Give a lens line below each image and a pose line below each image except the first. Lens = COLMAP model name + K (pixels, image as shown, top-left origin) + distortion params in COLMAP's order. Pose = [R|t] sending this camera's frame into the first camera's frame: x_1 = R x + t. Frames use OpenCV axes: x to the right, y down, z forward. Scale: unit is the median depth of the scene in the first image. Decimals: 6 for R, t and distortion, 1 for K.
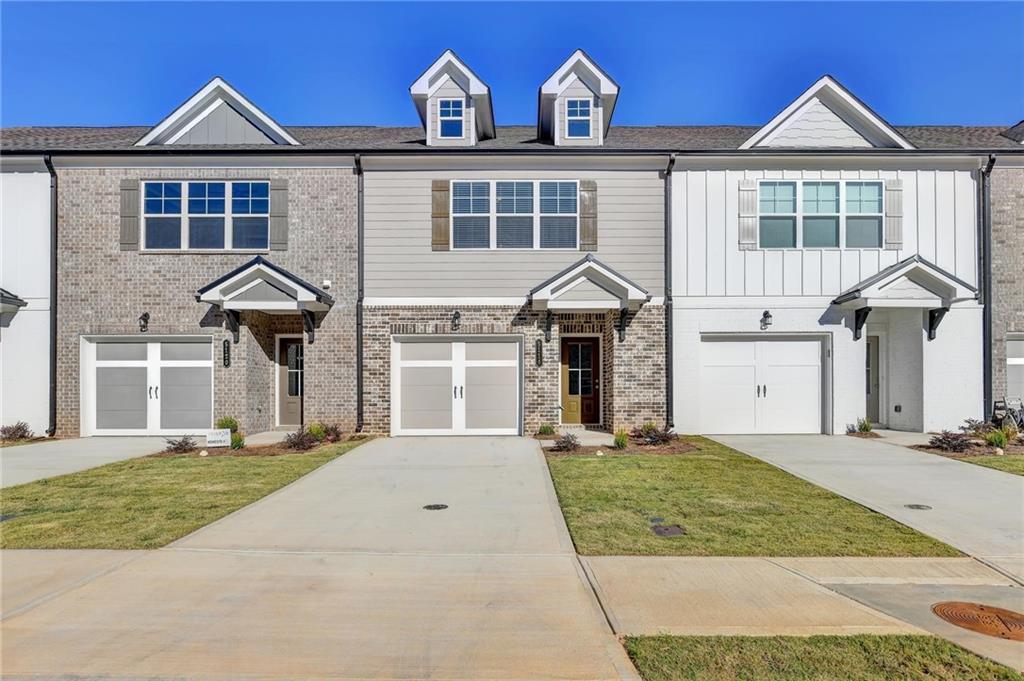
lens RADIAL K [[650.7, 0, 513.2], [0, 650.7, 358.1], [0, 0, 1]] dist [-0.000233, -0.000016]
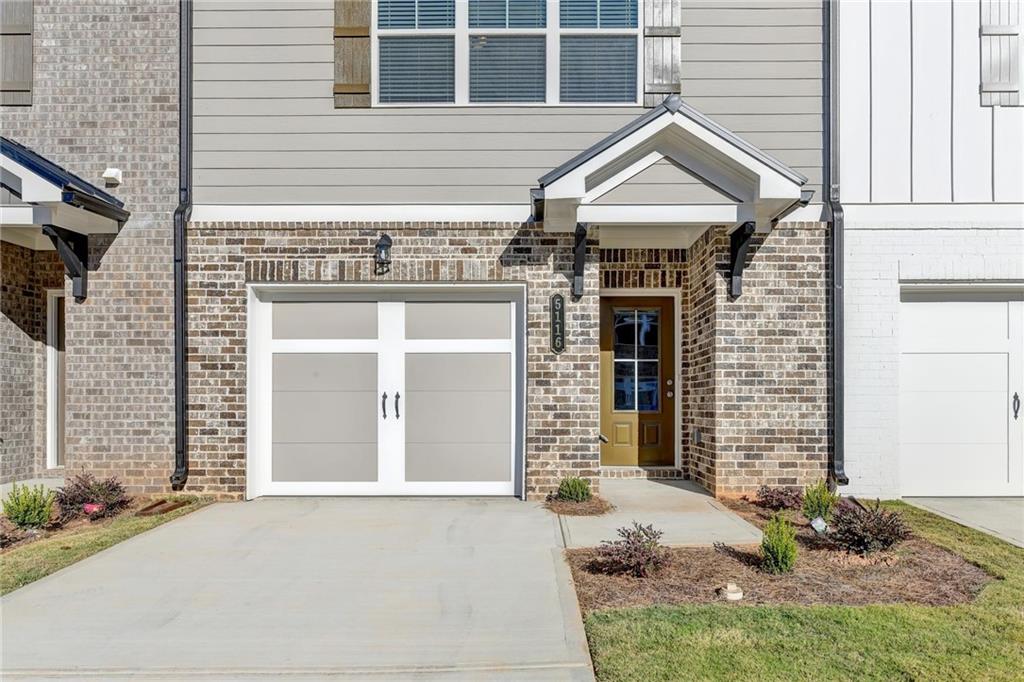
lens RADIAL K [[706.2, 0, 524.1], [0, 706.2, 282.4], [0, 0, 1]] dist [-0.001319, -0.000723]
pose [[0.999990, 0.004032, 0.001940, 0.014008], [-0.003816, 0.994884, -0.100950, 0.014546], [-0.002337, 0.100942, 0.994890, 0.485932]]
